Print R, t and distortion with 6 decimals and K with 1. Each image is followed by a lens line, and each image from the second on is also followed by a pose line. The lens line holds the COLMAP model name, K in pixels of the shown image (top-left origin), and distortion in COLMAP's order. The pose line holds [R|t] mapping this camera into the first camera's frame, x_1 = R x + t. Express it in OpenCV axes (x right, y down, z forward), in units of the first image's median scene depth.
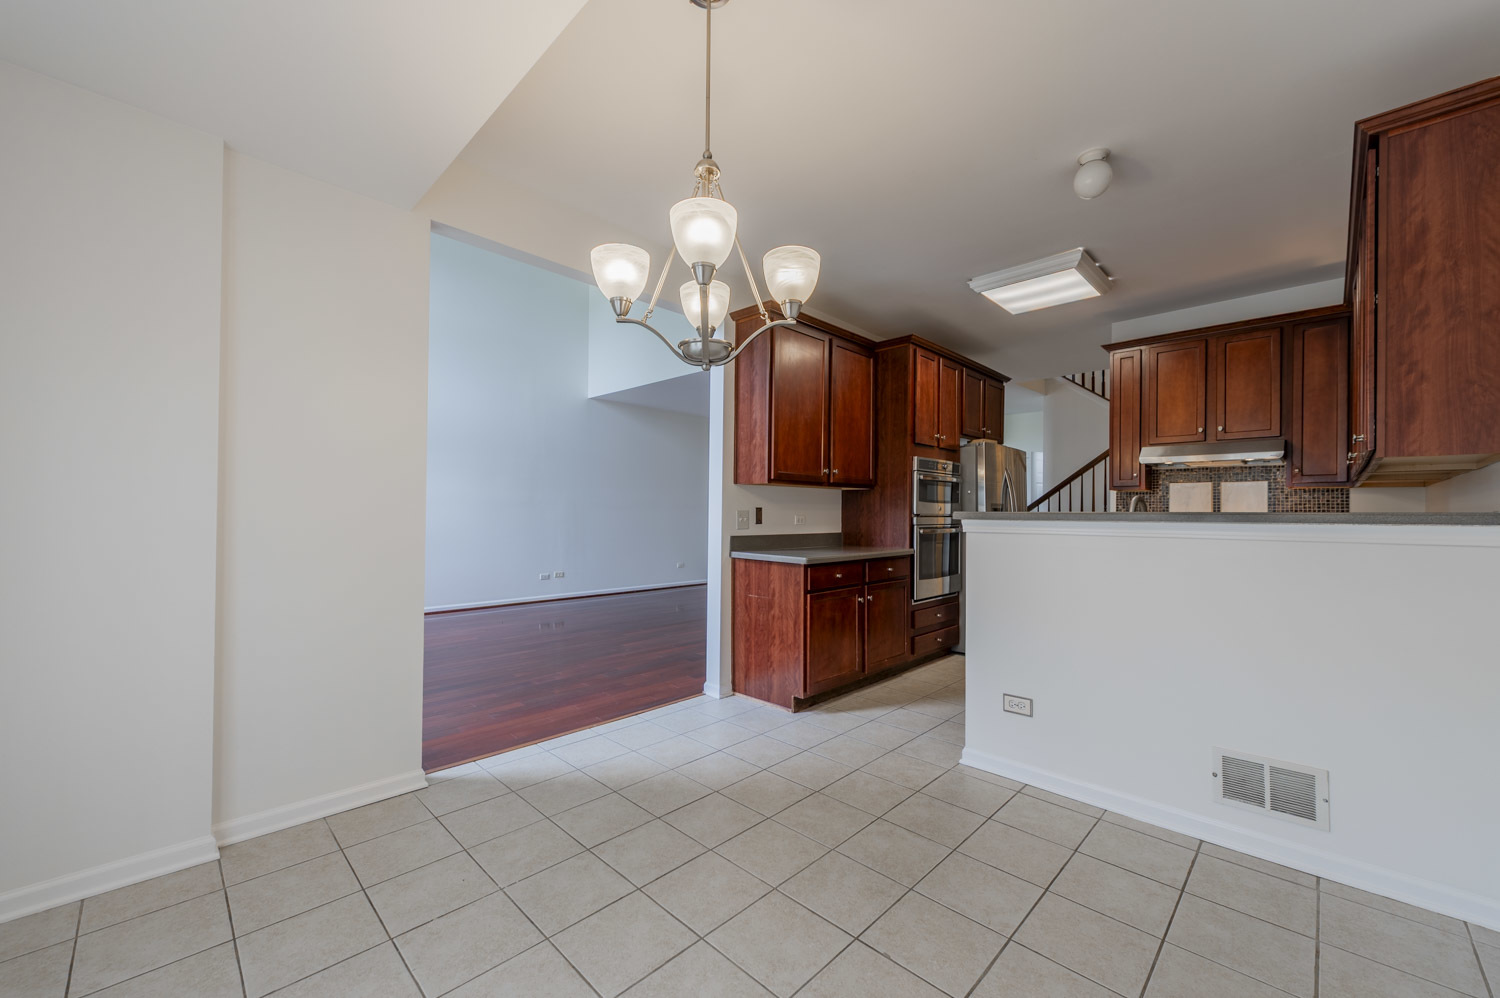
lens RADIAL K [[585.5, 0, 748.2], [0, 585.5, 509.1], [0, 0, 1]] dist [0.009260, -0.003908]
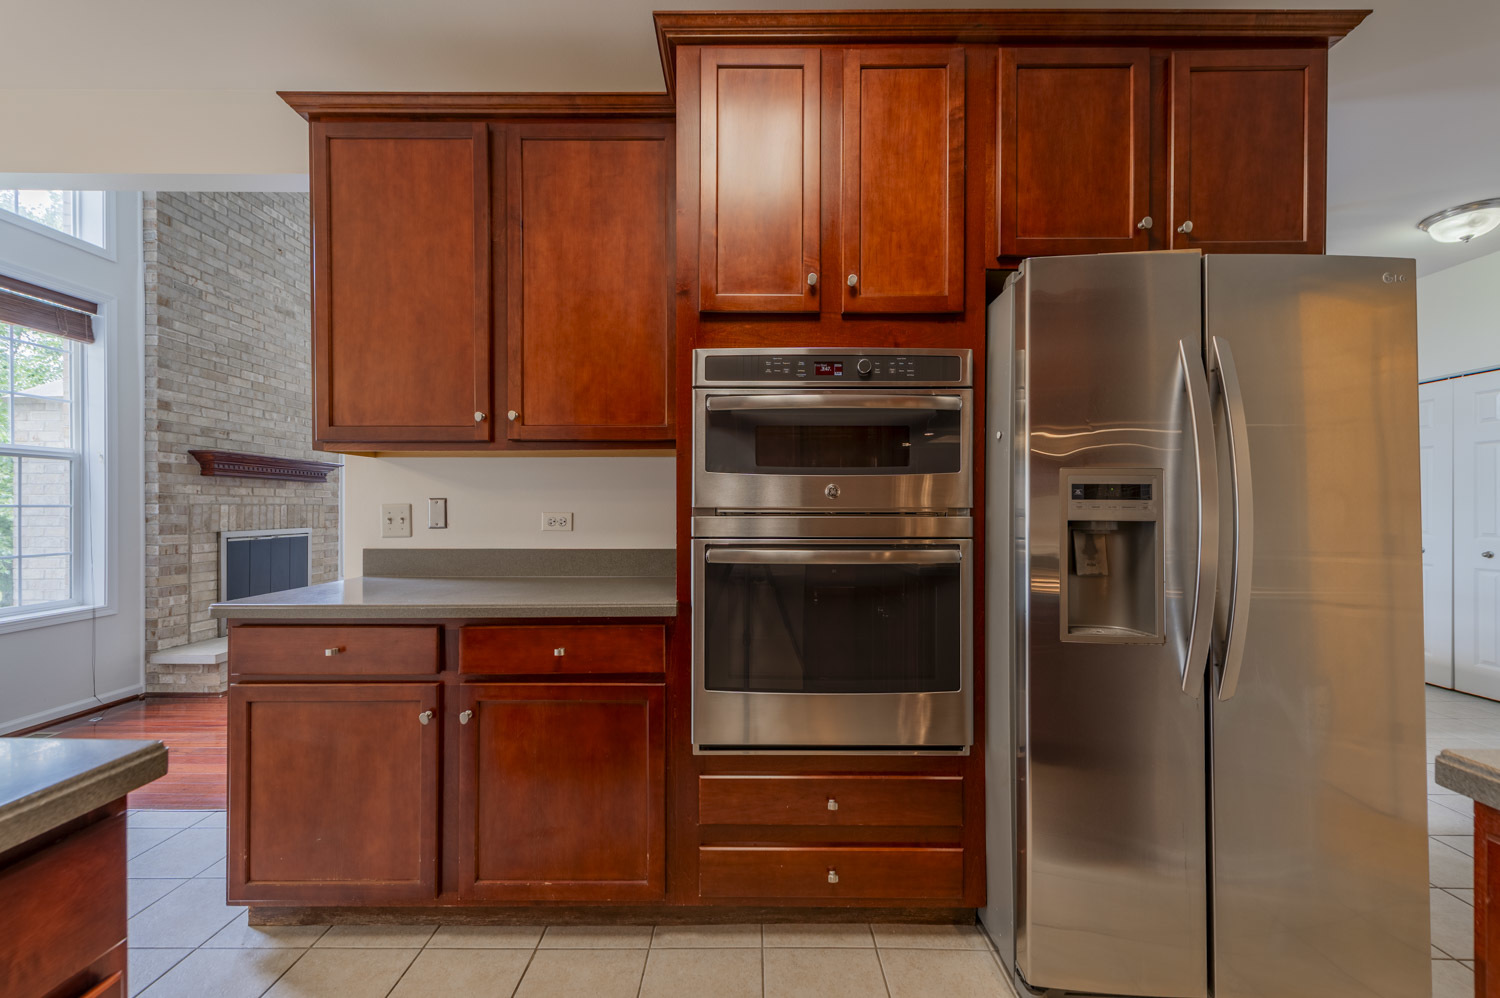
lens RADIAL K [[585.5, 0, 748.2], [0, 585.5, 509.1], [0, 0, 1]] dist [0.009260, -0.003908]
pose [[0.701009, -0.007753, -0.713110, 0.578930], [0.010002, 0.999949, -0.001039, 0.010757], [0.713082, -0.006404, 0.701051, 0.778659]]
